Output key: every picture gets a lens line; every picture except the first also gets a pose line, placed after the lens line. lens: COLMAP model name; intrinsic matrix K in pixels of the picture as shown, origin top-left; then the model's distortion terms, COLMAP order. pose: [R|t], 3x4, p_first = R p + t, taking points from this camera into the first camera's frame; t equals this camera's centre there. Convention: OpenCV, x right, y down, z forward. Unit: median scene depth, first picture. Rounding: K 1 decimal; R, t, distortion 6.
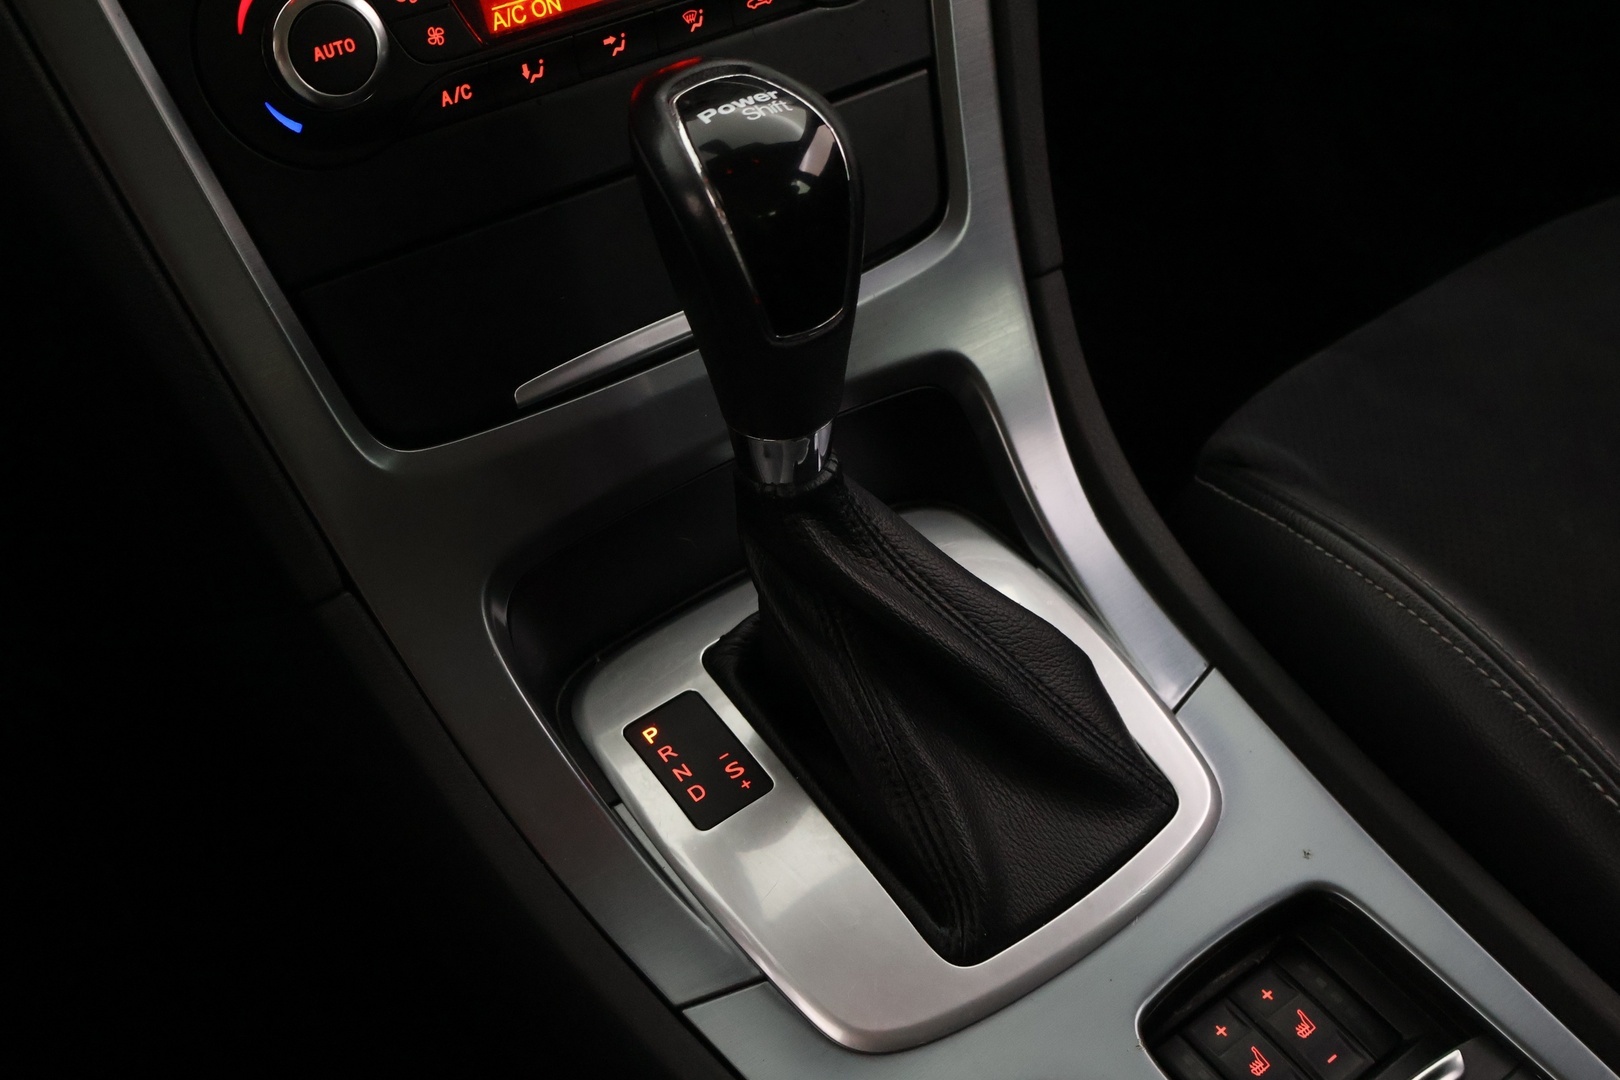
lens RADIAL K [[1643.1, 0, 813.5], [0, 1643.1, 537.2], [0, 0, 1]] dist [0.019301, 0.000000]
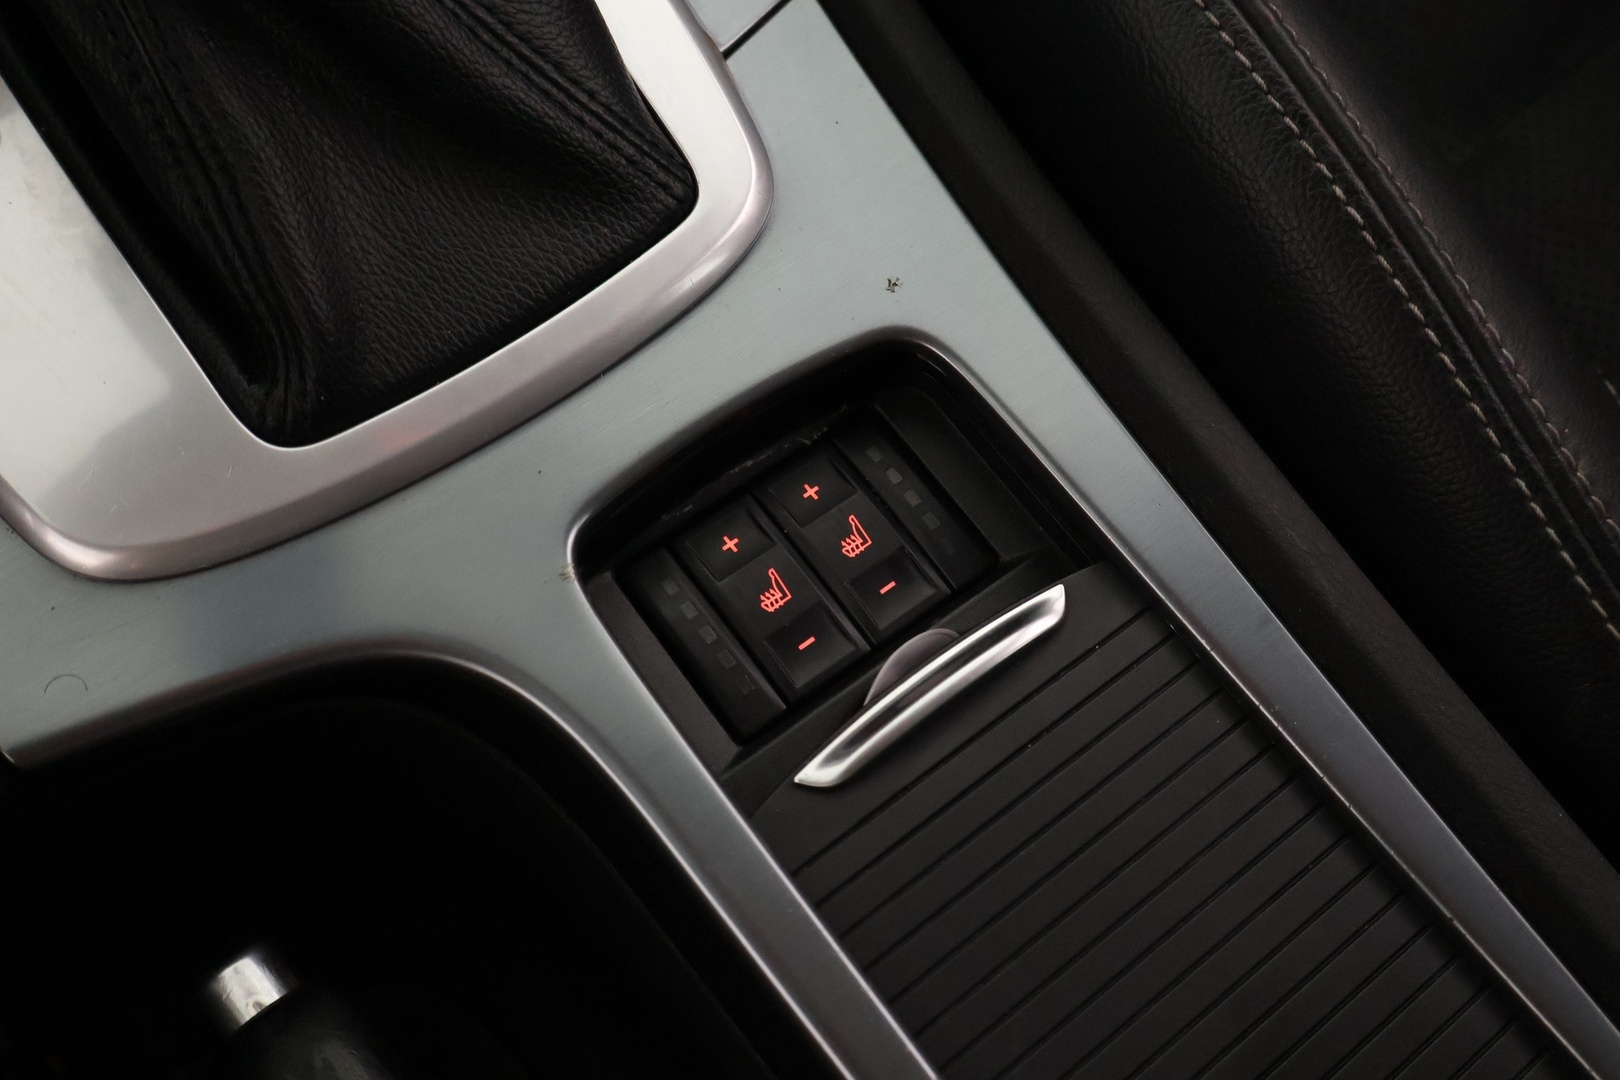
lens RADIAL K [[1643.1, 0, 806.0], [0, 1643.1, 539.2], [0, 0, 1]] dist [0.019301, 0.000000]
pose [[0.996728, 0.021069, 0.078029, 0.223673], [-0.046930, 0.936871, 0.346511, 0.066032], [-0.065802, -0.349039, 0.934795, 0.375733]]
